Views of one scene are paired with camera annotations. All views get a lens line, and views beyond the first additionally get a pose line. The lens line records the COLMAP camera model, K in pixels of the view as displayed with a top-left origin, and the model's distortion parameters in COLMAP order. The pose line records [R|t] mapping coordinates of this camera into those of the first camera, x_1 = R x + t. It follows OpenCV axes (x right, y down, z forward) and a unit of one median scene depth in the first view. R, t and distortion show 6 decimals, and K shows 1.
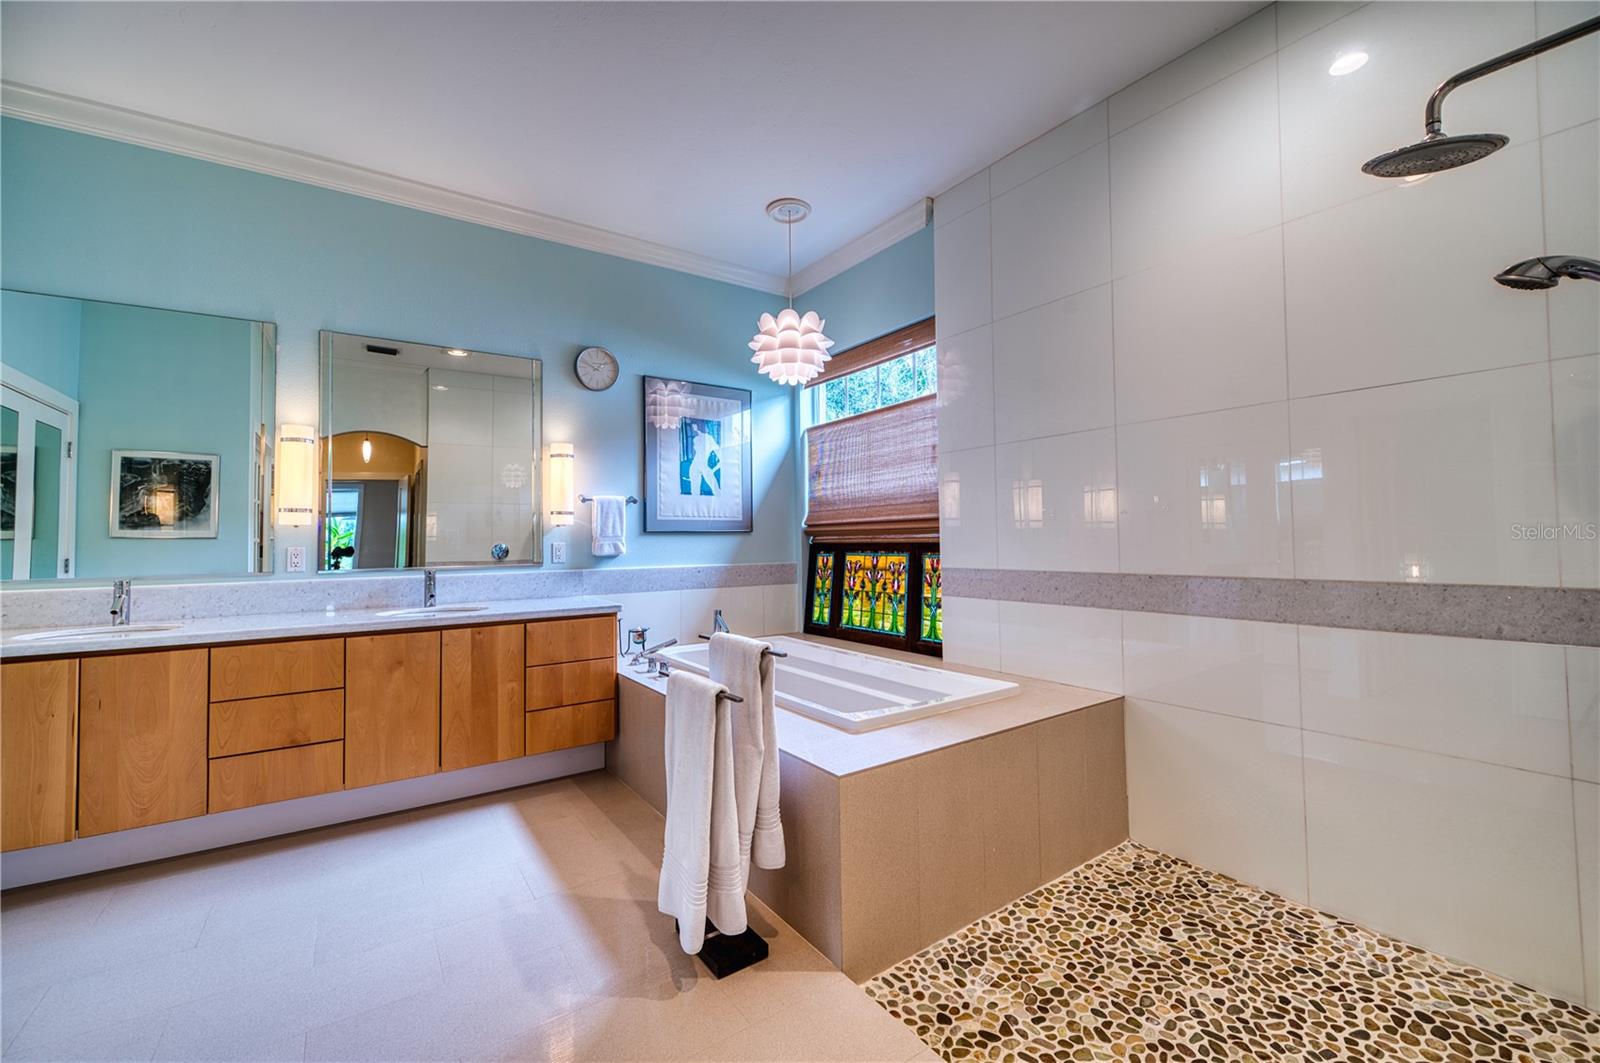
lens RADIAL K [[645.7, 0, 798.3], [0, 645.7, 531.6], [0, 0, 1]] dist [-0.021765, -0.000790]
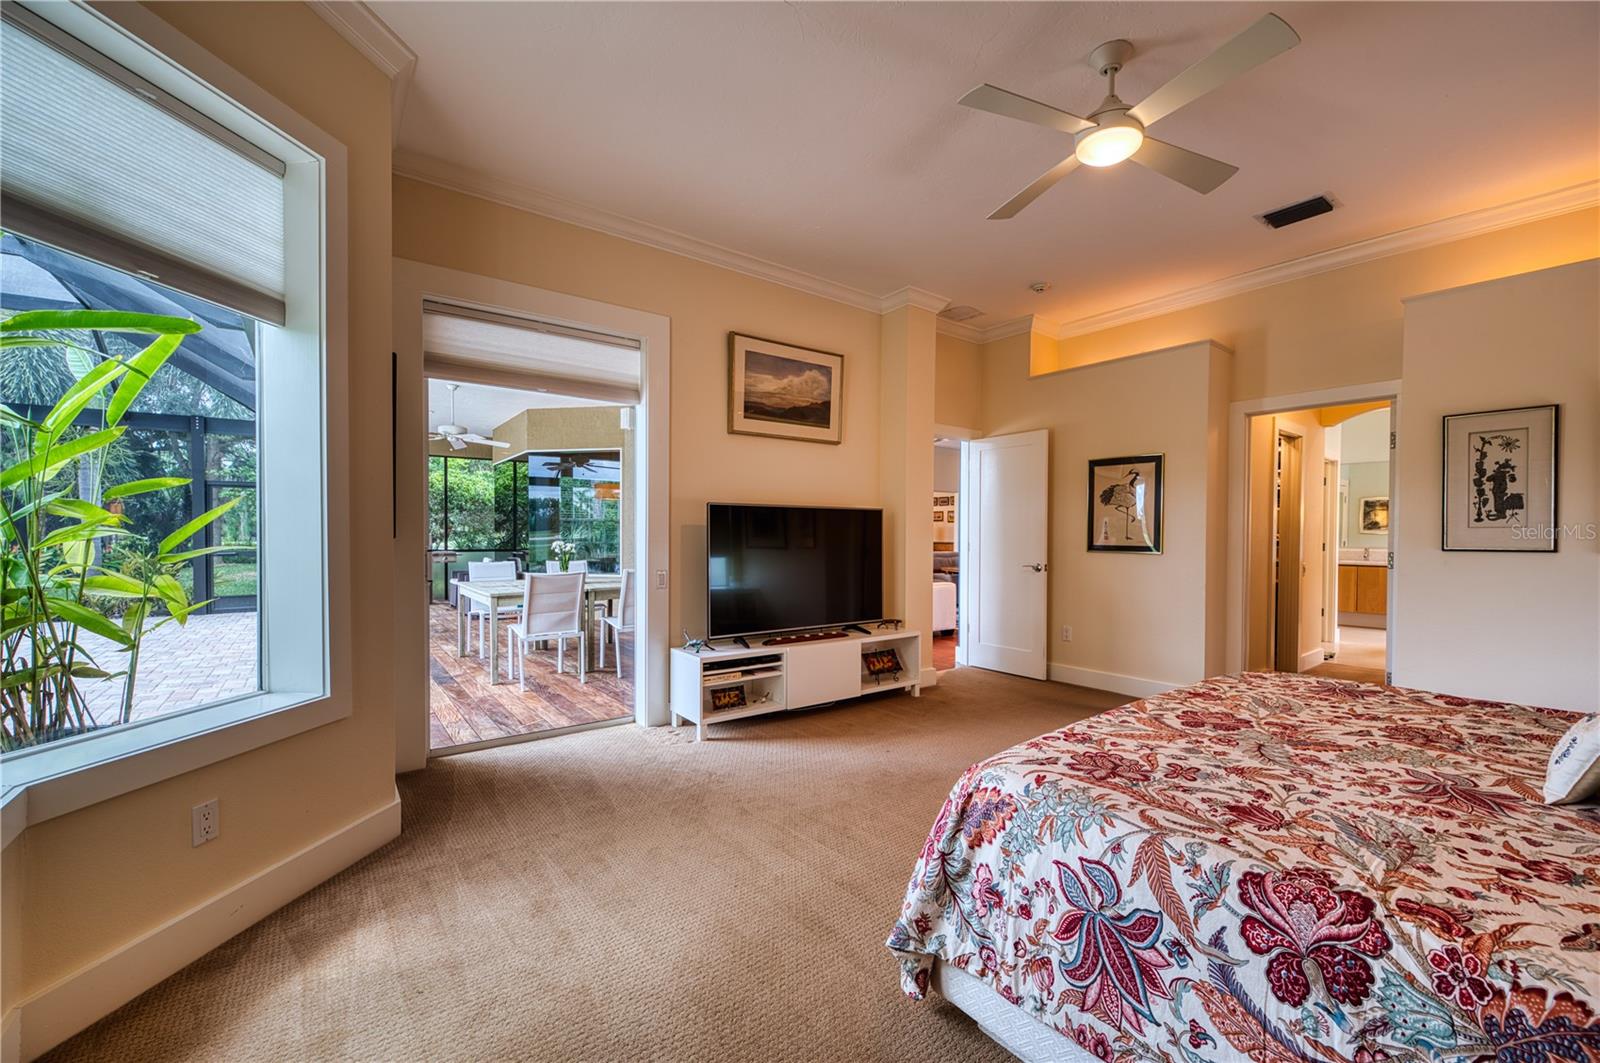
lens RADIAL K [[645.7, 0, 802.6], [0, 645.7, 539.8], [0, 0, 1]] dist [-0.021765, -0.000790]
pose [[0.033538, 0.022804, -0.999177, 1.528376], [0.026338, 0.999372, 0.023693, -0.088235], [0.999090, -0.027111, 0.032916, -1.466852]]
